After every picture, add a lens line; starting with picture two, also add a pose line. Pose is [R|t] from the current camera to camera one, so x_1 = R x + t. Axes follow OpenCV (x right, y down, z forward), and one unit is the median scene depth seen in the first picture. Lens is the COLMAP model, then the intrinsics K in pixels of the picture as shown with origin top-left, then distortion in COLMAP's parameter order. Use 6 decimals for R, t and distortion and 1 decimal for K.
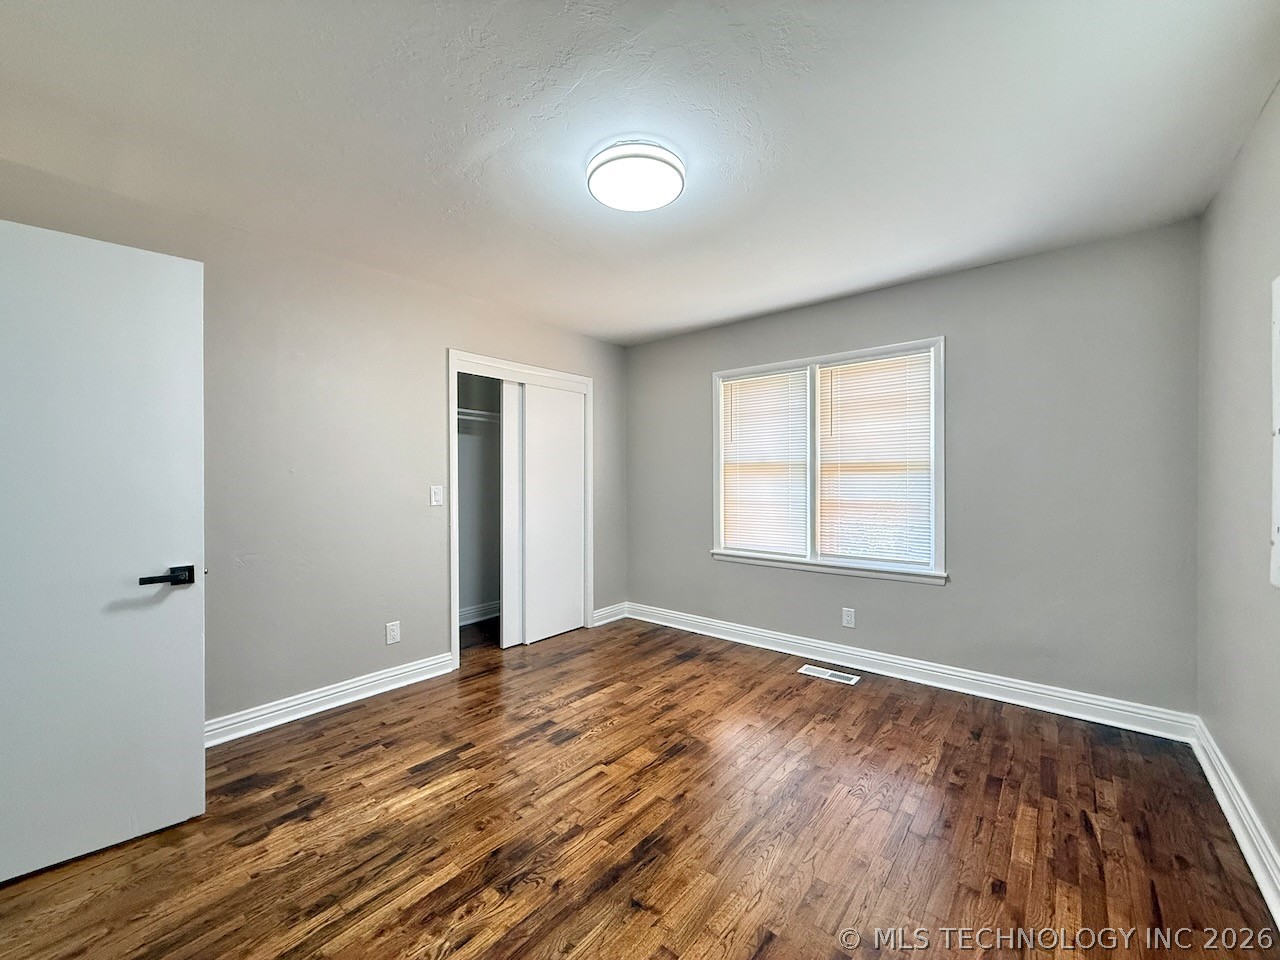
lens RADIAL K [[508.8, 0, 637.1], [0, 508.8, 482.9], [0, 0, 1]] dist [0.000097, 0.000627]
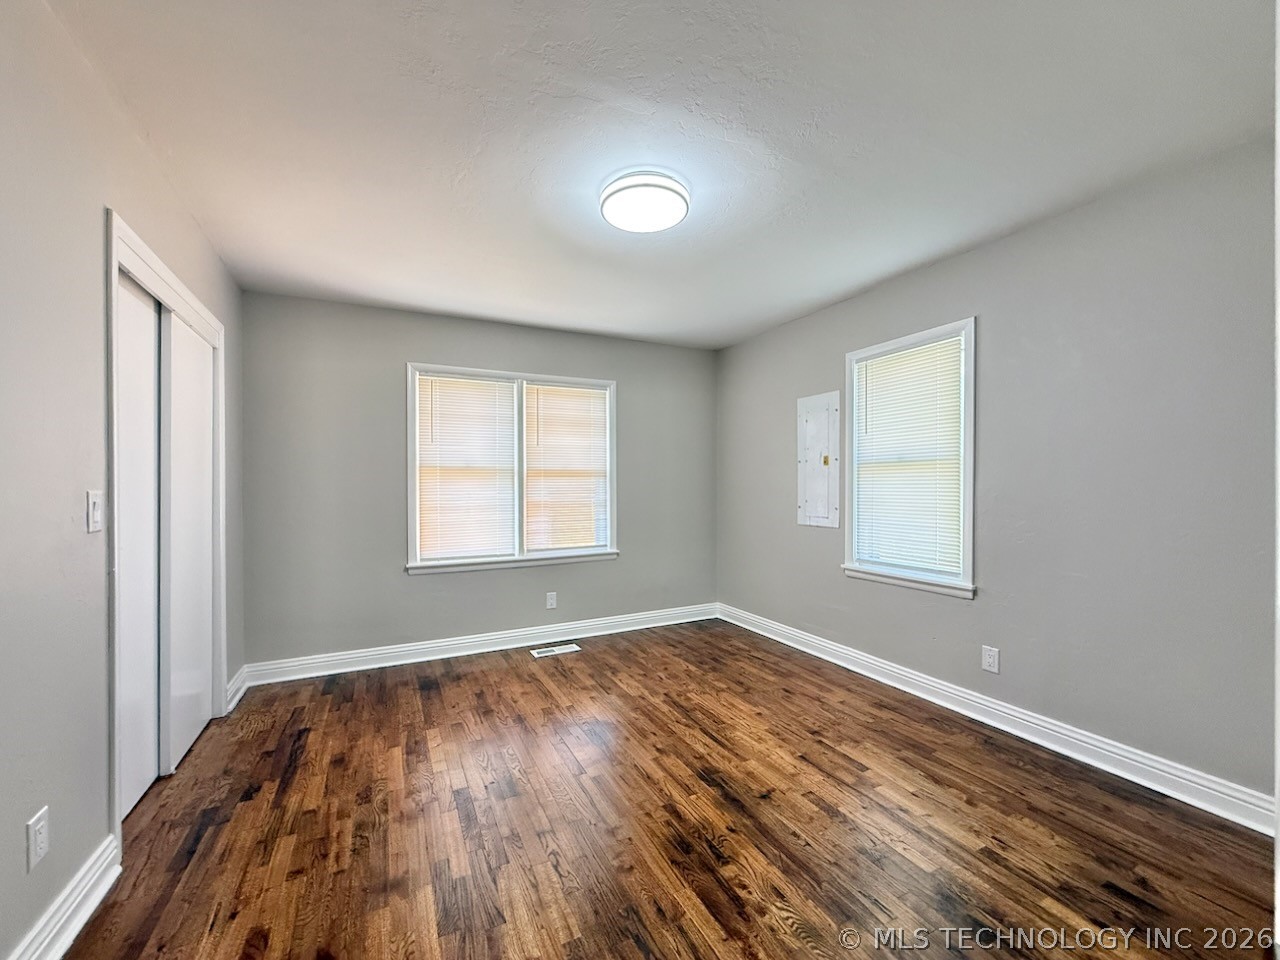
lens RADIAL K [[515.7, 0, 636.8], [0, 515.7, 489.5], [0, 0, 1]] dist [0.000428, 0.000137]
pose [[0.402999, -0.002572, 0.915197, -0.636868], [0.014394, 0.999890, -0.003528, 0.014823], [-0.915087, 0.014595, 0.402992, 0.352660]]
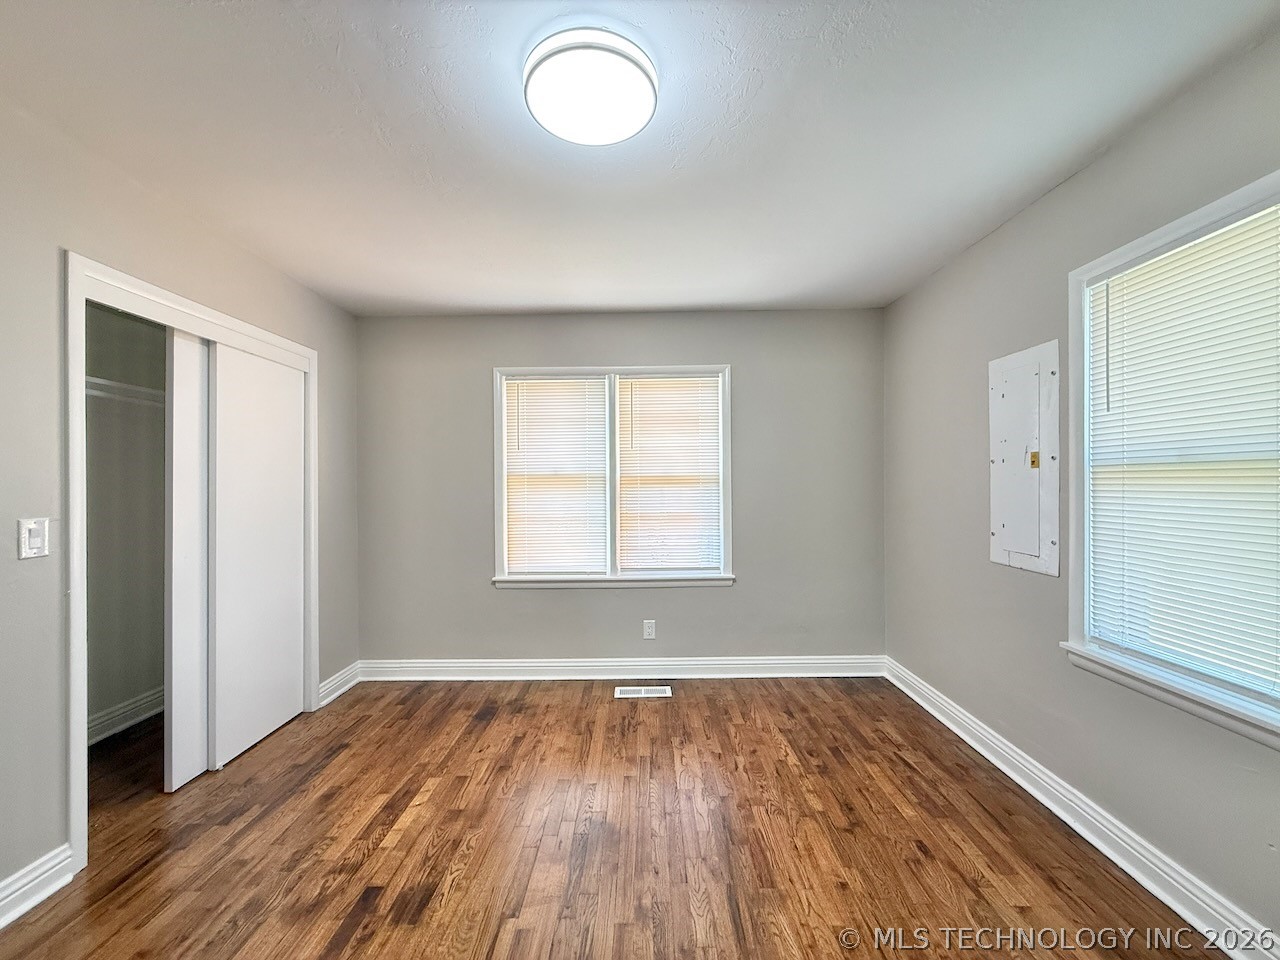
lens RADIAL K [[508.8, 0, 637.1], [0, 508.8, 482.9], [0, 0, 1]] dist [0.000097, 0.000627]
pose [[0.772634, -0.002525, 0.634846, -0.257590], [0.012256, 0.999865, -0.010939, -0.015809], [-0.634733, 0.016233, 0.772561, 0.245761]]
